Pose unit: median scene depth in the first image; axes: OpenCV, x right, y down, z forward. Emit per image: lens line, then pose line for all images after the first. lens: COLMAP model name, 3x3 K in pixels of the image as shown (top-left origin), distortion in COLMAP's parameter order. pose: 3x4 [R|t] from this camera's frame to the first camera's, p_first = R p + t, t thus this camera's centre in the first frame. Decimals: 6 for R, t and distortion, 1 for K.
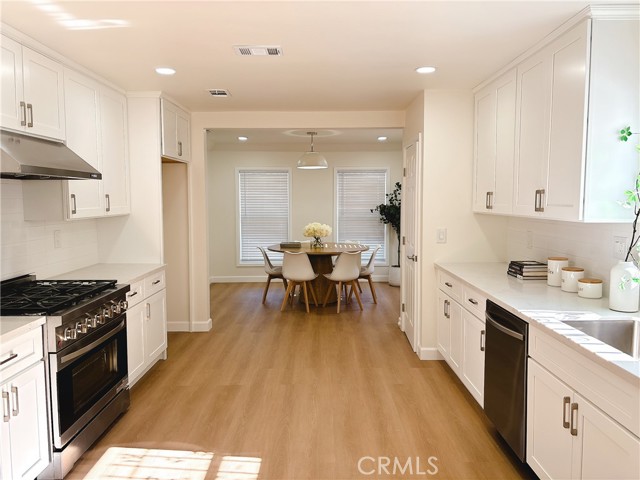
lens RADIAL K [[475.7, 0, 321.0], [0, 475.7, 237.8], [0, 0, 1]] dist [0.040413, -0.045724]
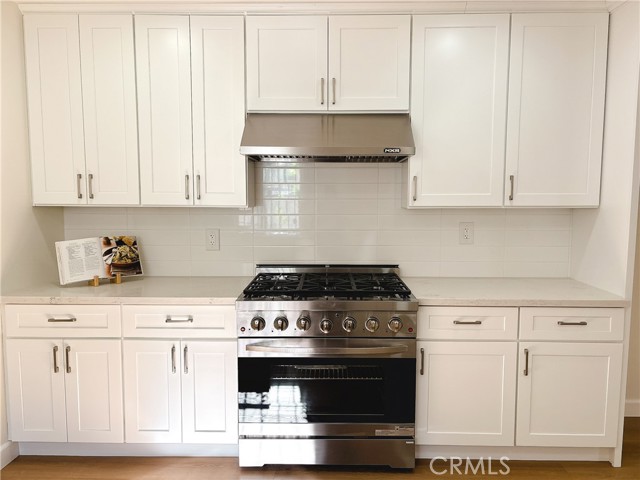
lens RADIAL K [[476.6, 0, 320.0], [0, 476.6, 240.0], [0, 0, 1]] dist [0.043400, -0.046681]
pose [[0.042862, 0.090347, -0.994988, 0.284499], [-0.088540, 0.992328, 0.086292, -0.038848], [0.995150, 0.084397, 0.050532, 0.803595]]
